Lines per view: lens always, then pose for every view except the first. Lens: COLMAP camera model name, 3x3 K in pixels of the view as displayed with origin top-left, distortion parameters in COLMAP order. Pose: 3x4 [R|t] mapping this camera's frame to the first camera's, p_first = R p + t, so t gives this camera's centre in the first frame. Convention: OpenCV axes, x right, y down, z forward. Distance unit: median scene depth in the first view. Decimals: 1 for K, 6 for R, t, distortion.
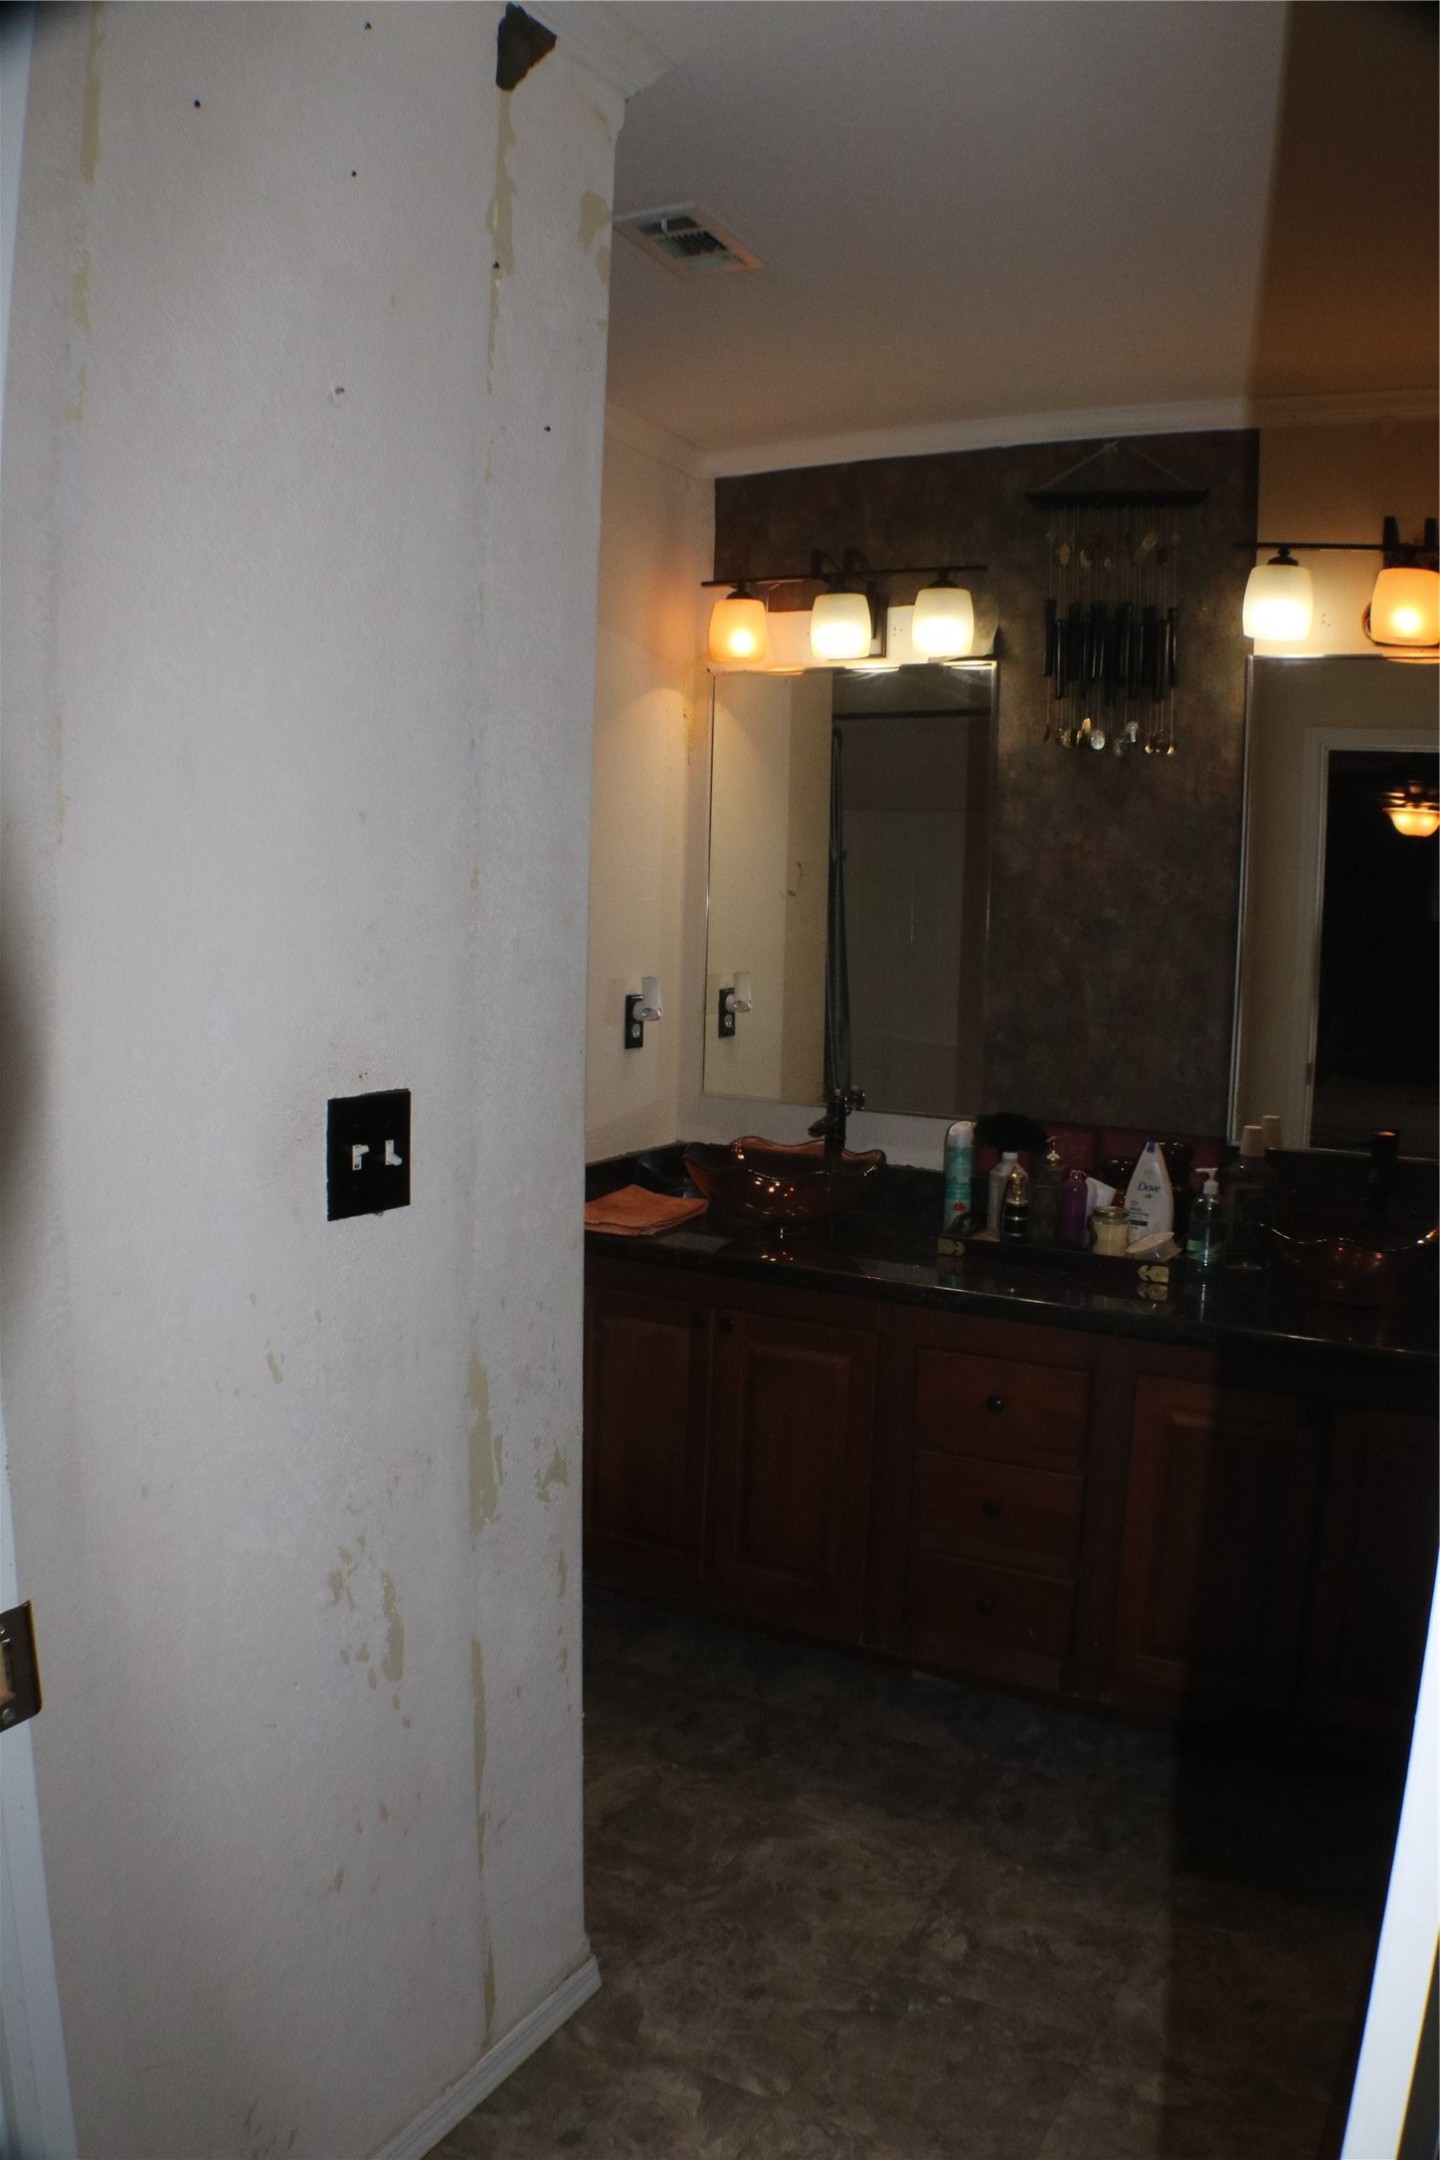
lens RADIAL K [[1596.2, 0, 717.2], [0, 1596.2, 1021.5], [0, 0, 1]] dist [-0.211517, 0.069812]
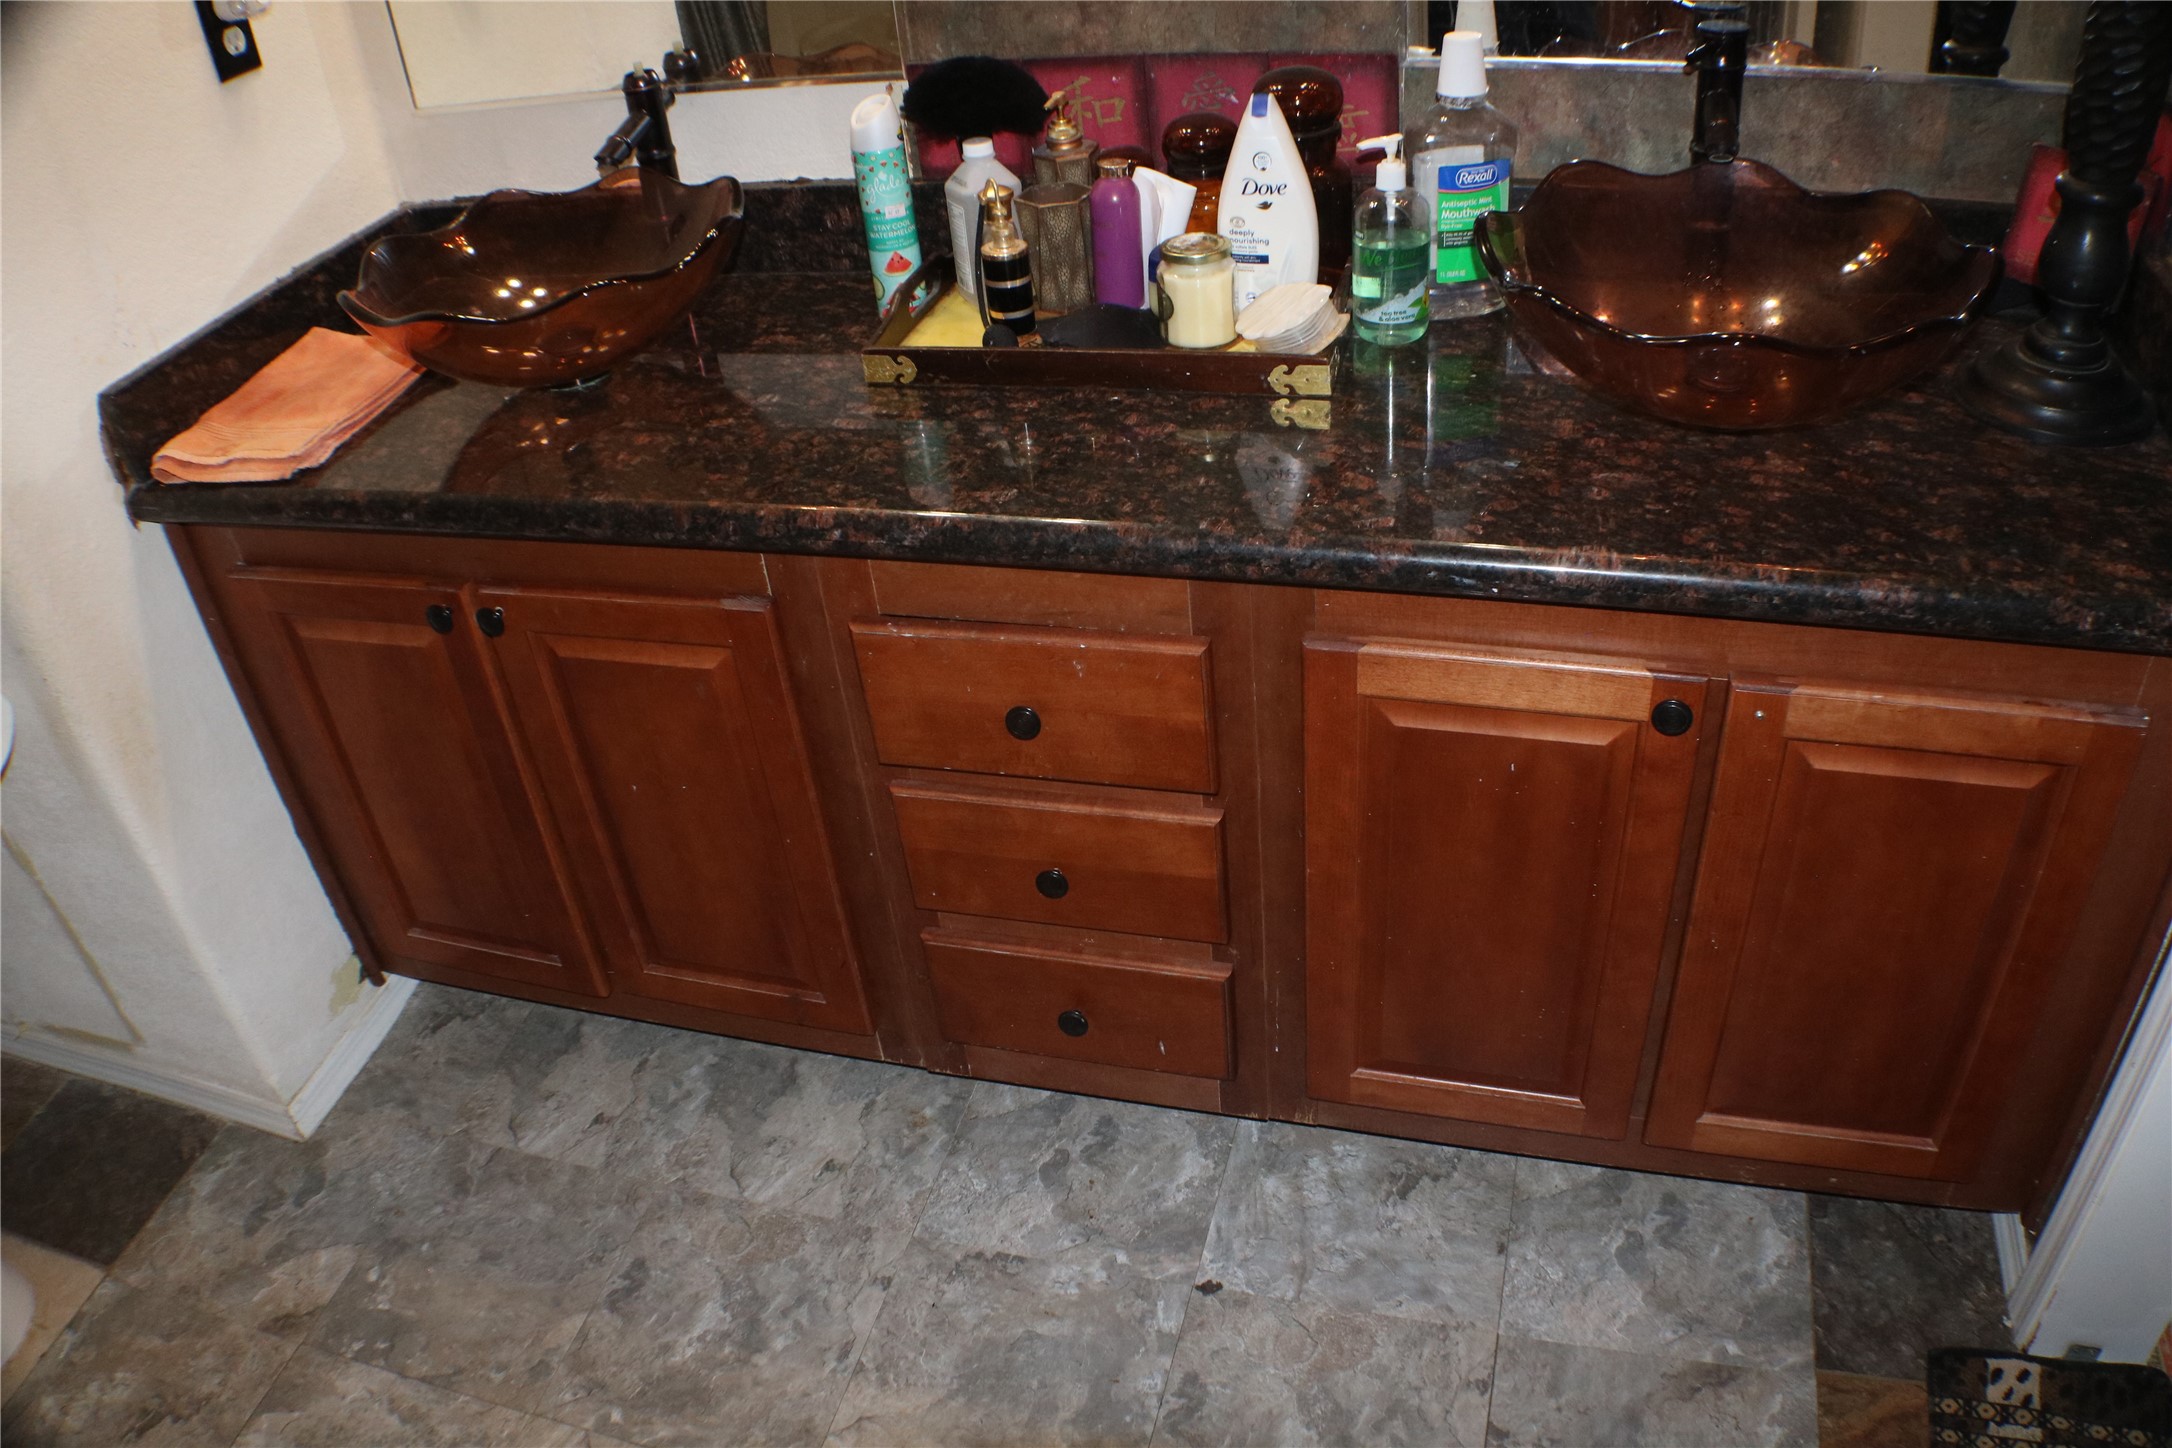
lens RADIAL K [[1605.0, 0, 1086.0], [0, 1605.0, 724.0], [0, 0, 1]] dist [-0.211517, 0.069812]
pose [[0.964999, -0.233969, 0.118472, 0.121923], [0.141265, 0.844348, 0.516837, -0.012920], [-0.220955, -0.482011, 0.847847, 0.506100]]
